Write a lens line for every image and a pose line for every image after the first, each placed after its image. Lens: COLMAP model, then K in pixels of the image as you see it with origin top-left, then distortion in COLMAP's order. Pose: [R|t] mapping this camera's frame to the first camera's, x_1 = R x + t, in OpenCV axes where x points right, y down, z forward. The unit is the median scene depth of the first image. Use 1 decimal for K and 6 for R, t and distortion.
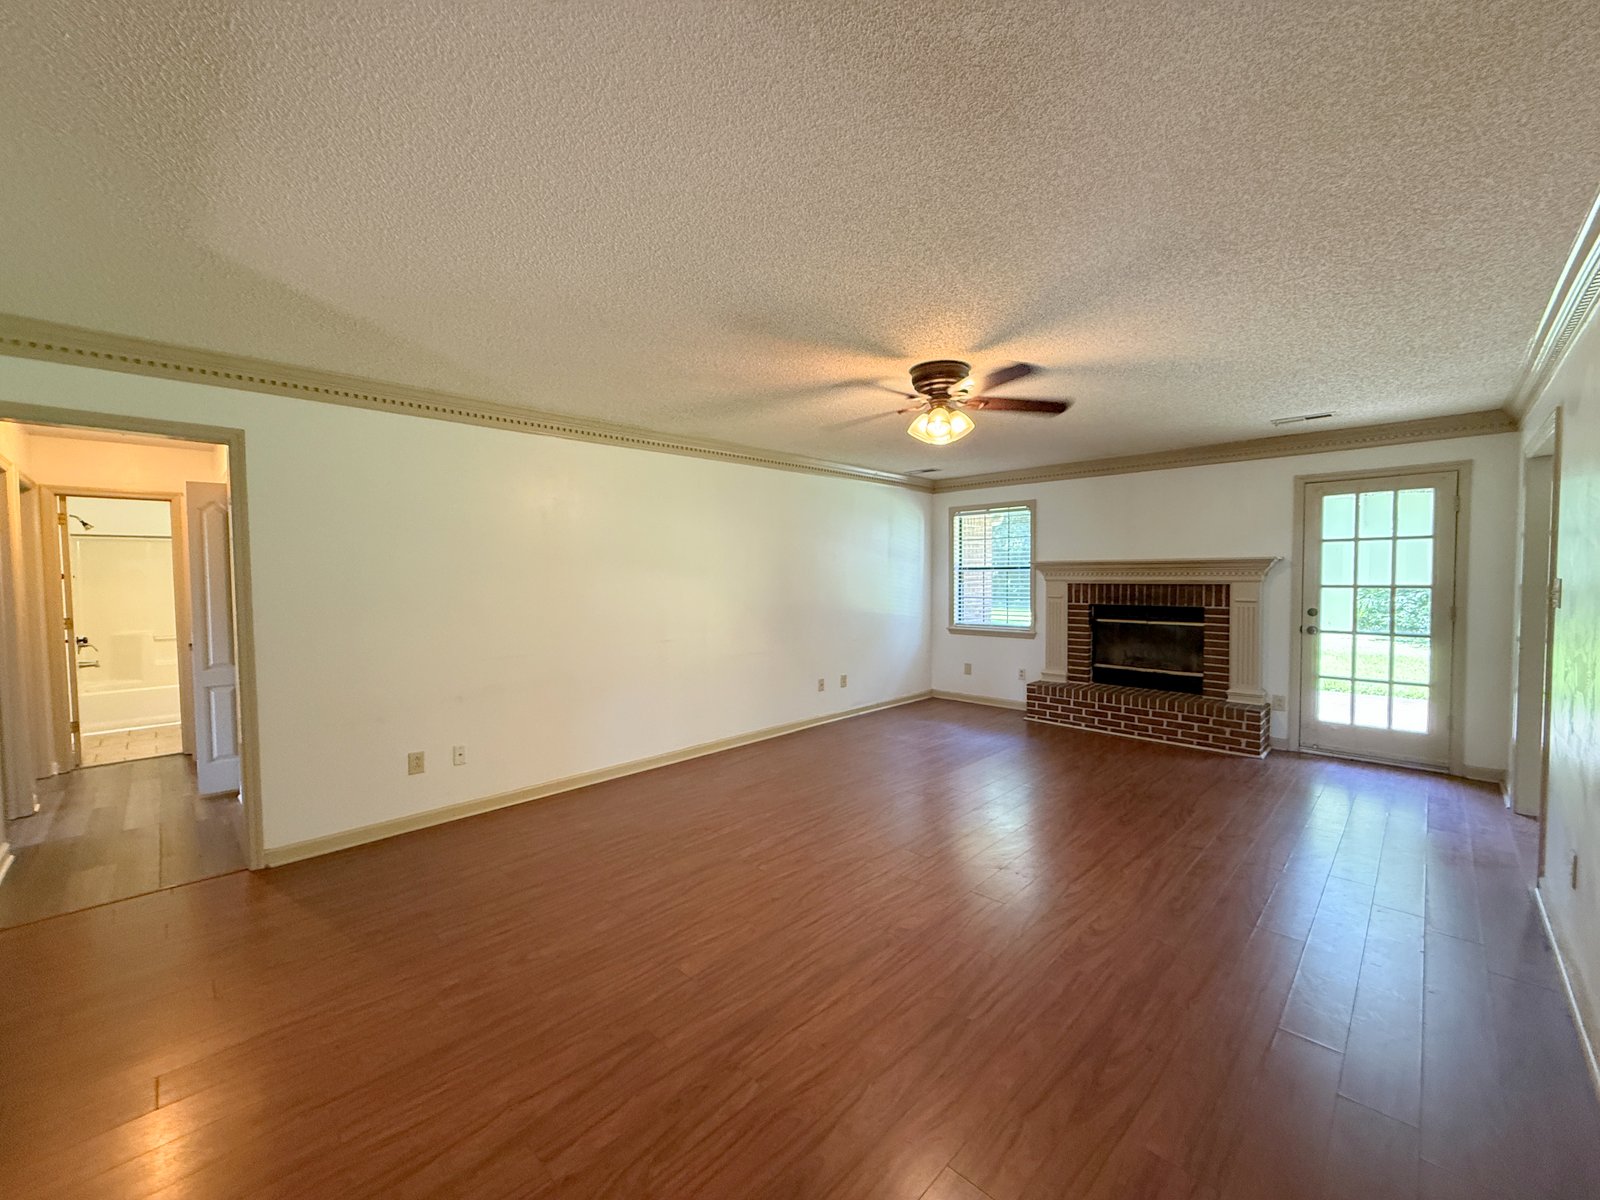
lens RADIAL K [[641.0, 0, 800.0], [0, 641.0, 600.0], [0, 0, 1]] dist [-0.008550, 0.000027]
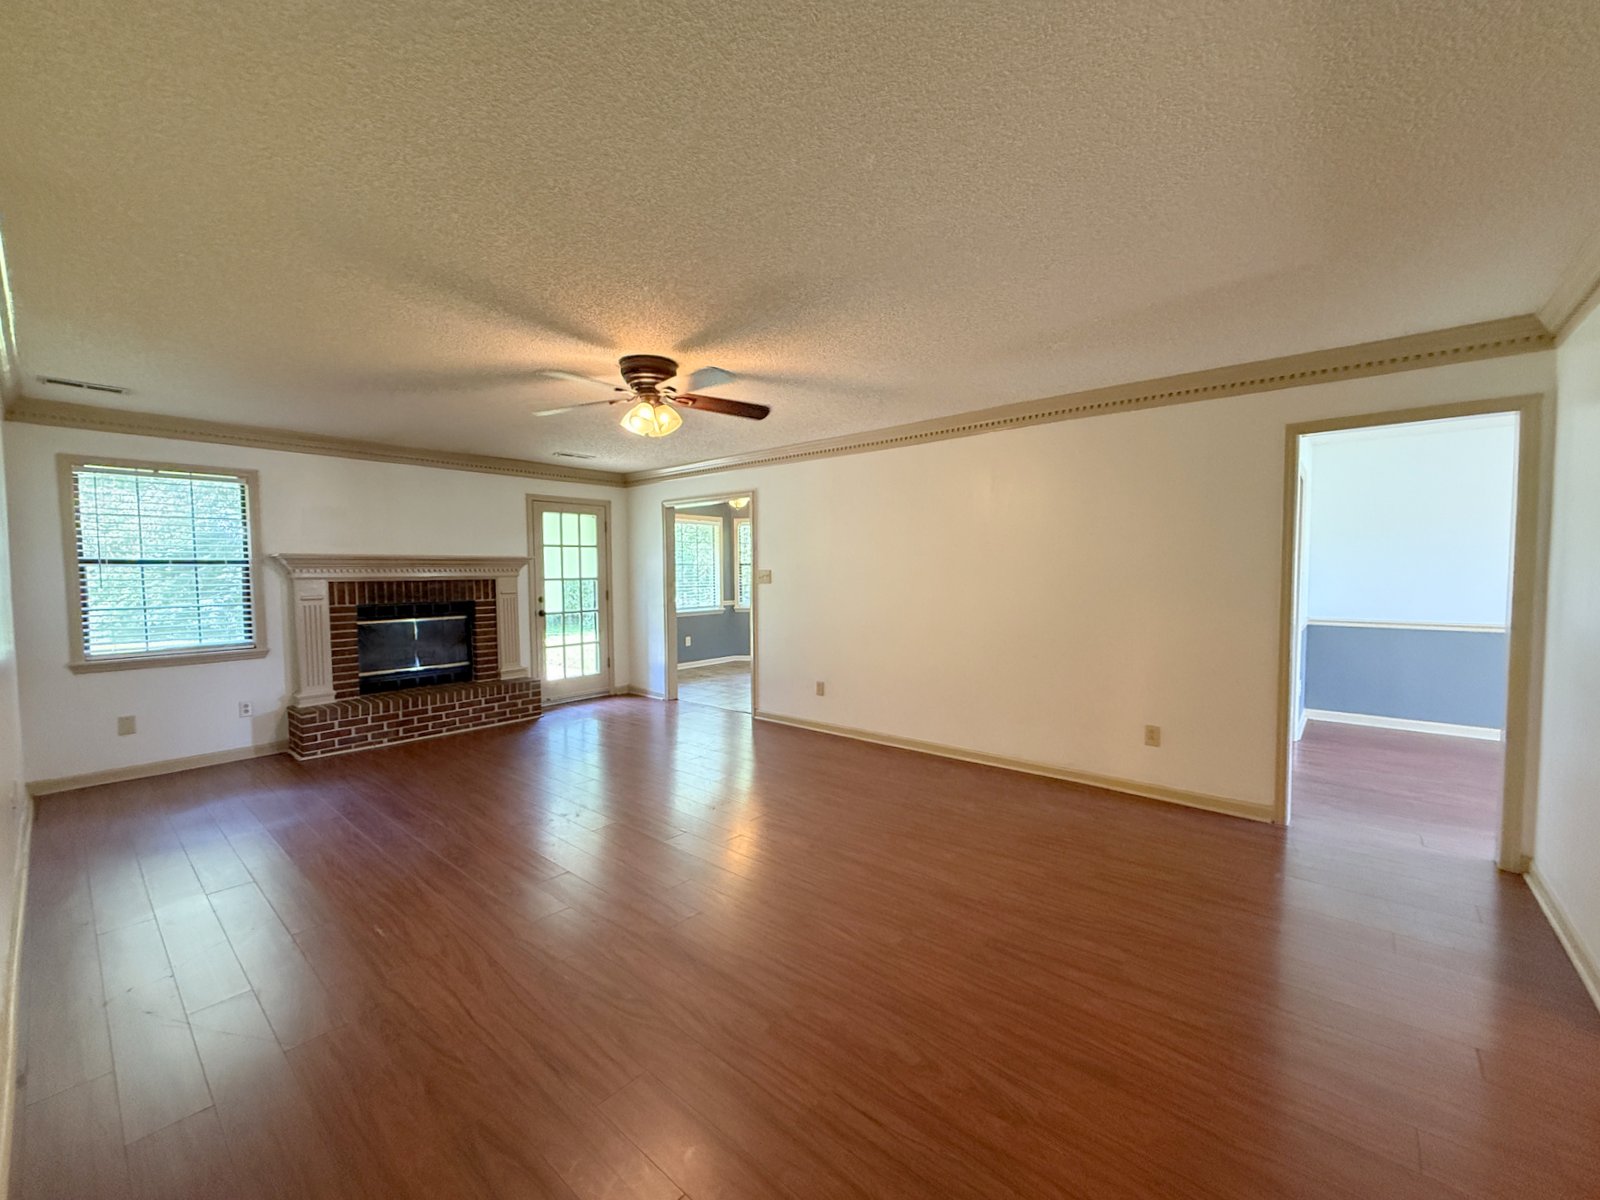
lens RADIAL K [[640.9, 0, 800.0], [0, 640.9, 600.0], [0, 0, 1]] dist [0.001093, 0.000013]
pose [[-0.073091, -0.039881, 0.996528, -0.525135], [0.047241, 0.997940, 0.043403, -0.011435], [-0.996206, 0.050249, -0.071057, 0.532628]]
